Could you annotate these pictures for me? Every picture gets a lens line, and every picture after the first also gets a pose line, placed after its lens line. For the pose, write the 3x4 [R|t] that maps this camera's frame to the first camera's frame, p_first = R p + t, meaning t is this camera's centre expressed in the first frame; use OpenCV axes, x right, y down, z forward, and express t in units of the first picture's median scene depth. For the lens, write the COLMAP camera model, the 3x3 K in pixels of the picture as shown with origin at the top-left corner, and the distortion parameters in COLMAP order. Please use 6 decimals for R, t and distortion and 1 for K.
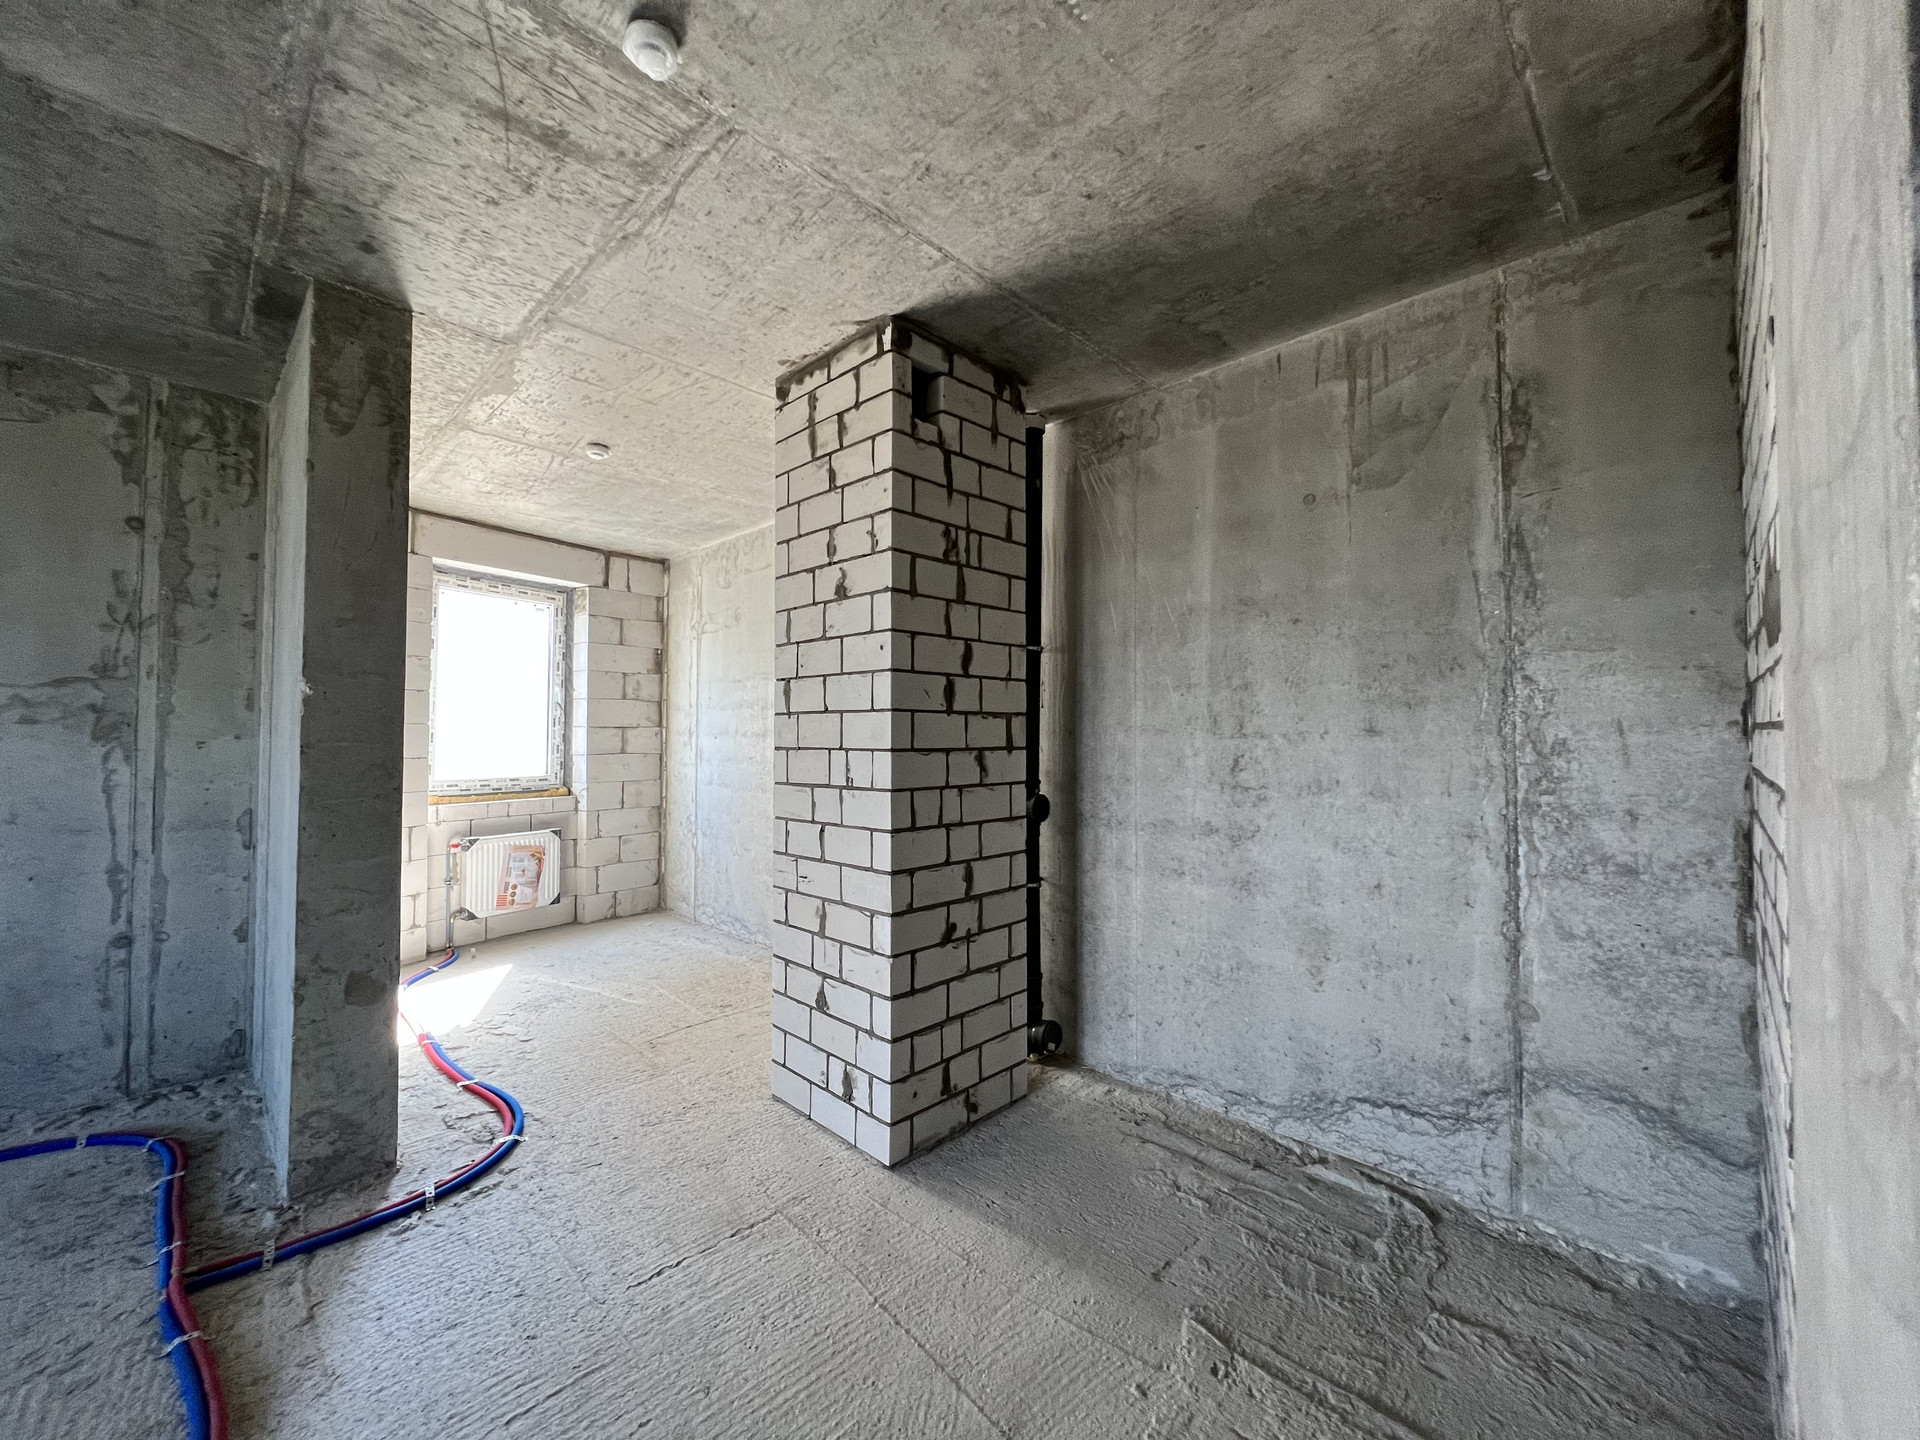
lens RADIAL K [[769.2, 0, 958.4], [0, 769.2, 717.2], [0, 0, 1]] dist [-0.003770, -0.000243]
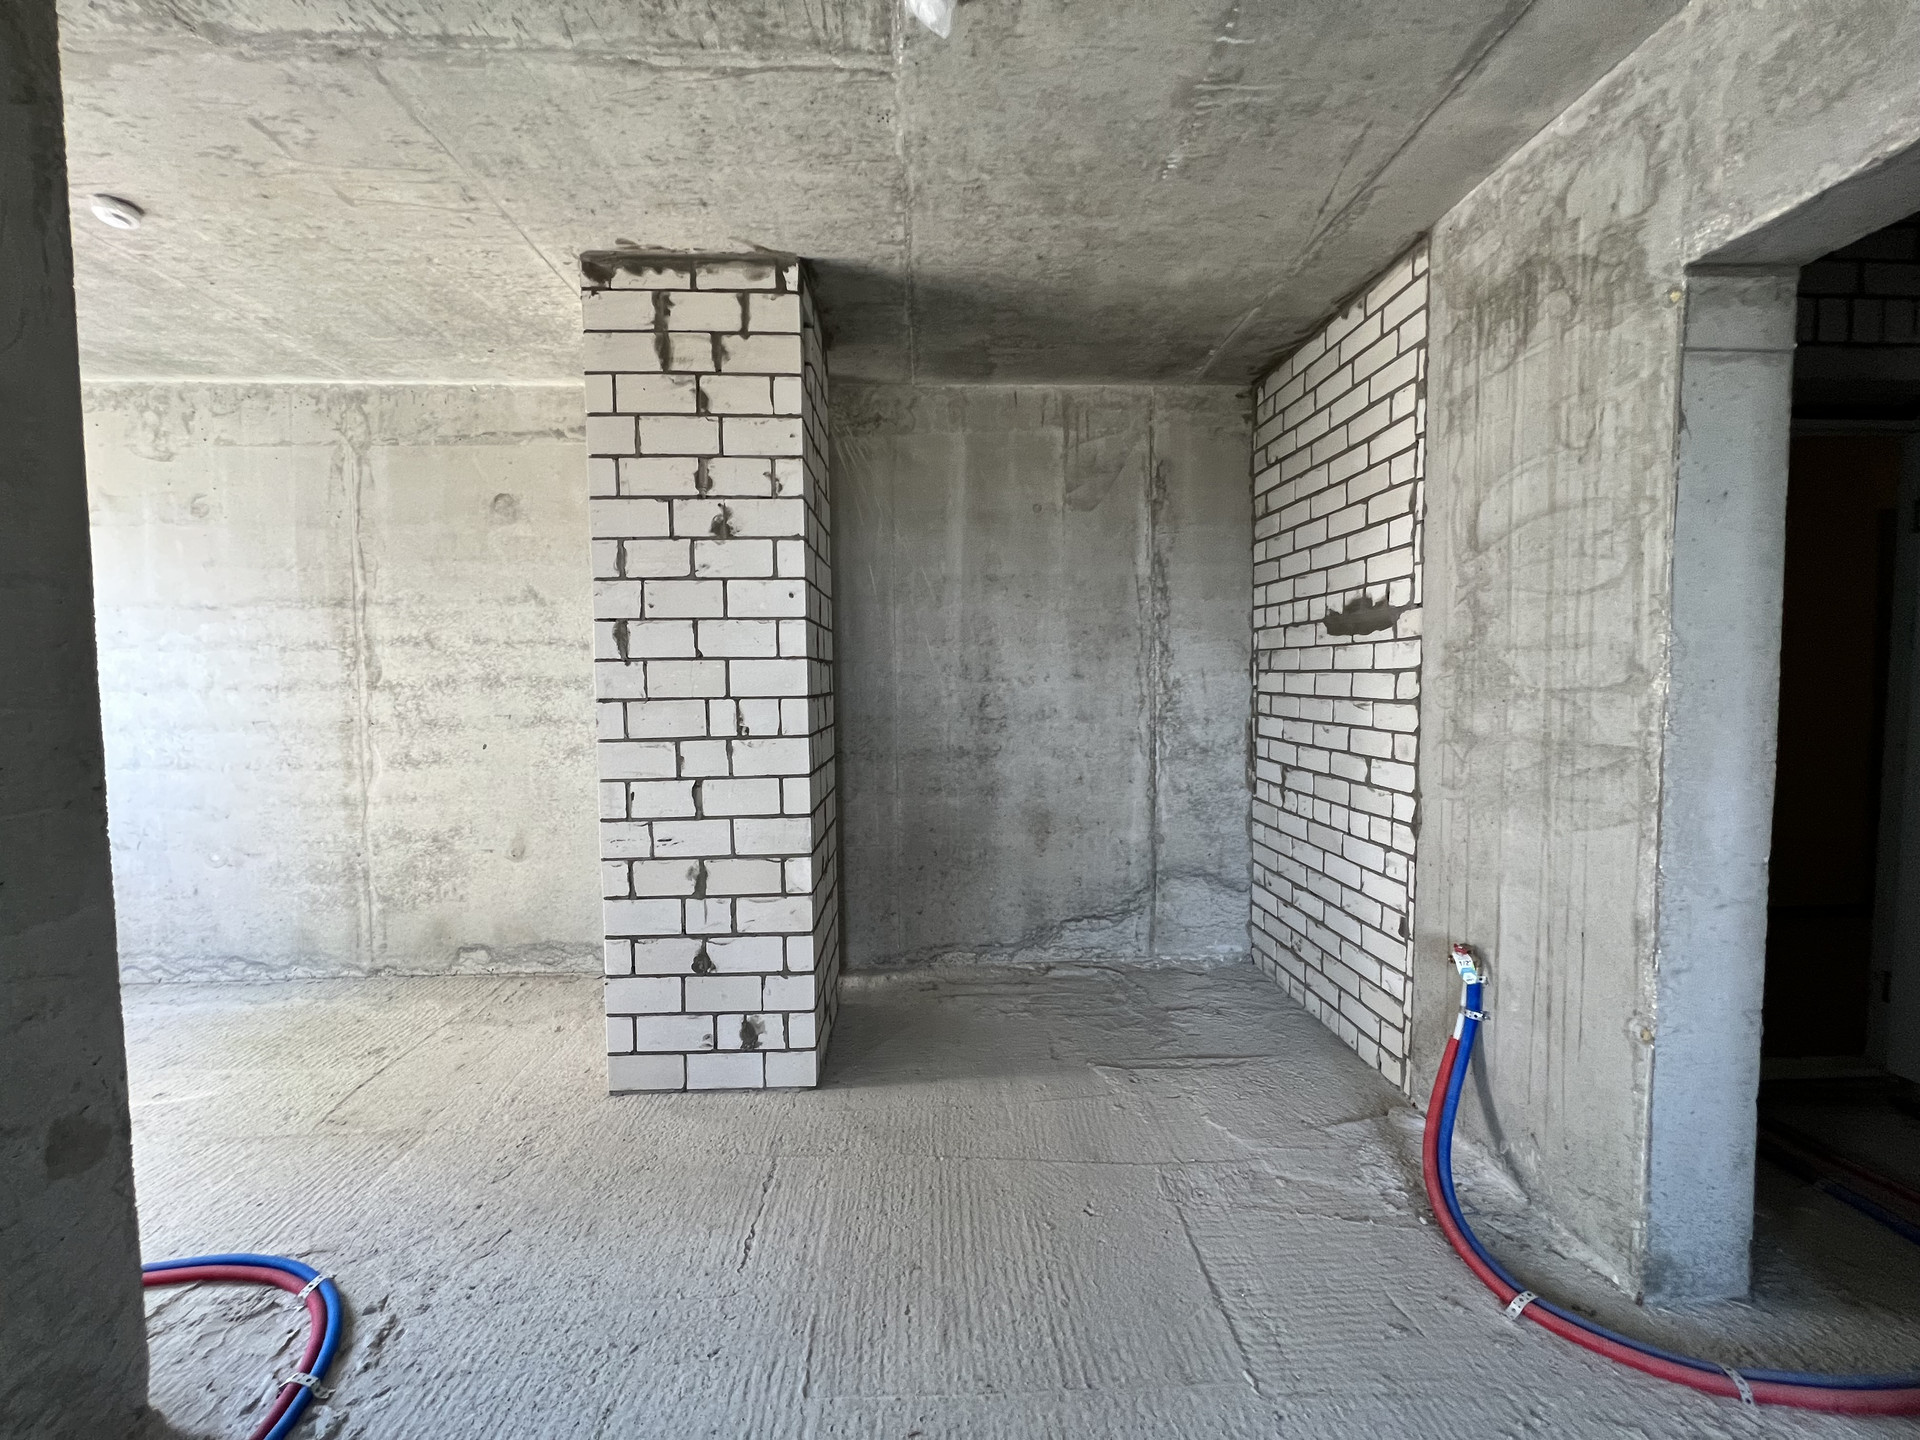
lens RADIAL K [[770.5, 0, 957.0], [0, 770.5, 718.3], [0, 0, 1]] dist [-0.001526, -0.000270]
pose [[0.680964, -0.047194, 0.730795, -0.693657], [-0.004337, 0.997644, 0.068468, -0.000043], [-0.732304, -0.049794, 0.679155, 0.148874]]
